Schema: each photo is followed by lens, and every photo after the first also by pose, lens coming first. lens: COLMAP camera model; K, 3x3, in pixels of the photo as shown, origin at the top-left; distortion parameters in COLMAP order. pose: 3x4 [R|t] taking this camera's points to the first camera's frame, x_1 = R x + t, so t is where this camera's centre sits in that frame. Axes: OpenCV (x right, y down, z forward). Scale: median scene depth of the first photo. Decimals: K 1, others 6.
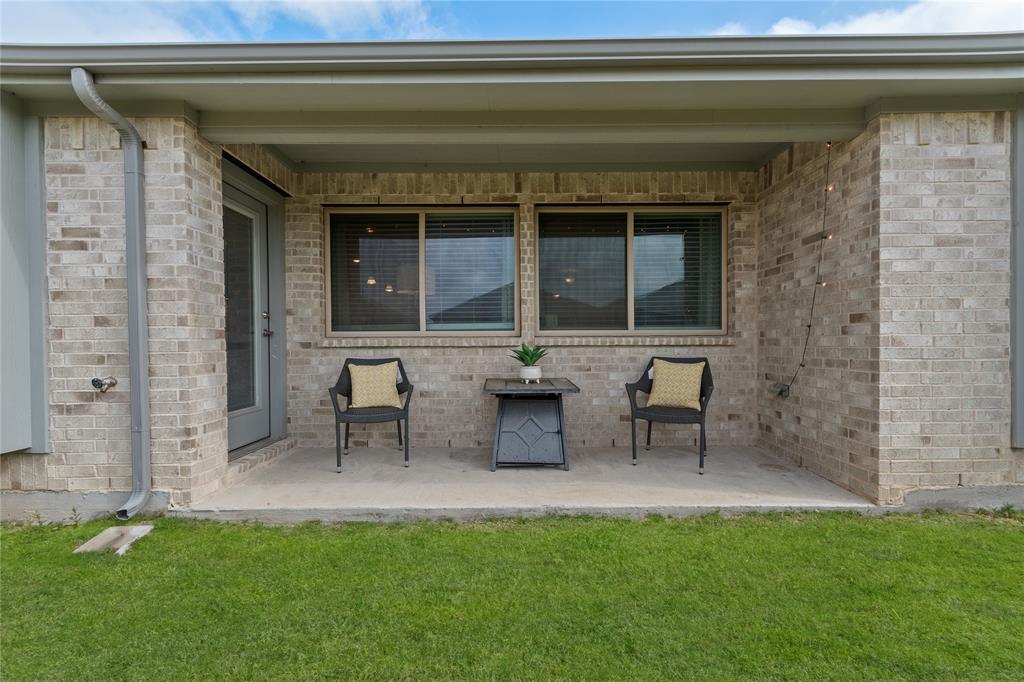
lens RADIAL K [[448.4, 0, 509.6], [0, 448.4, 346.1], [0, 0, 1]] dist [-0.002521, -0.003593]
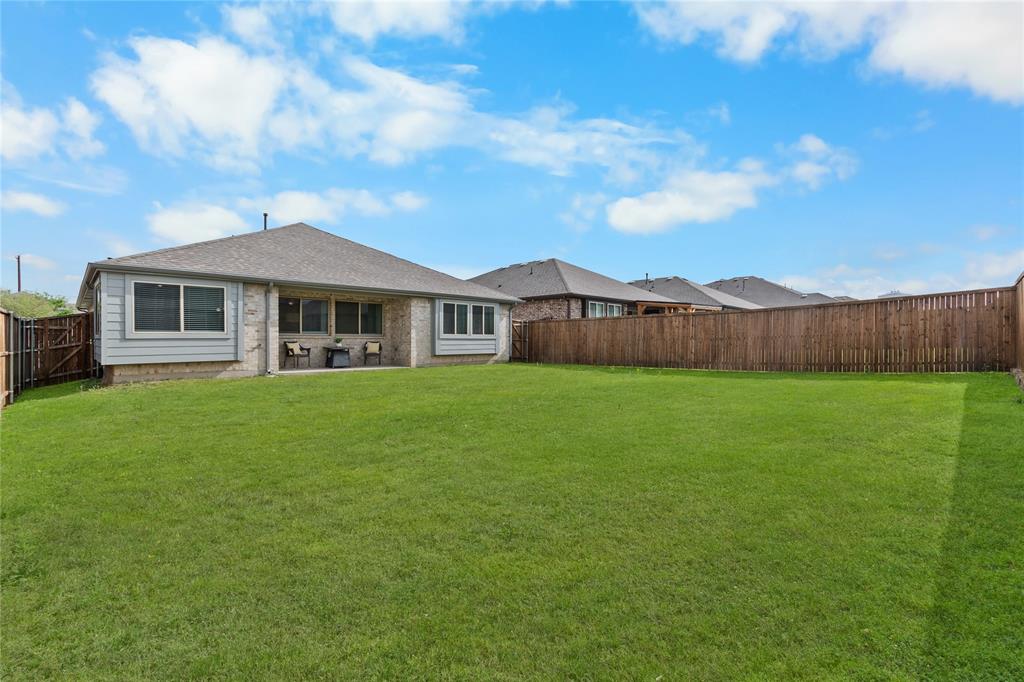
lens RADIAL K [[448.4, 0, 511.6], [0, 448.4, 343.3], [0, 0, 1]] dist [-0.002521, -0.003593]
pose [[0.710555, 0.003288, 0.703634, -1.863842], [-0.002503, 0.999995, -0.002146, 0.056622], [-0.703637, -0.000236, 0.710559, -3.245225]]
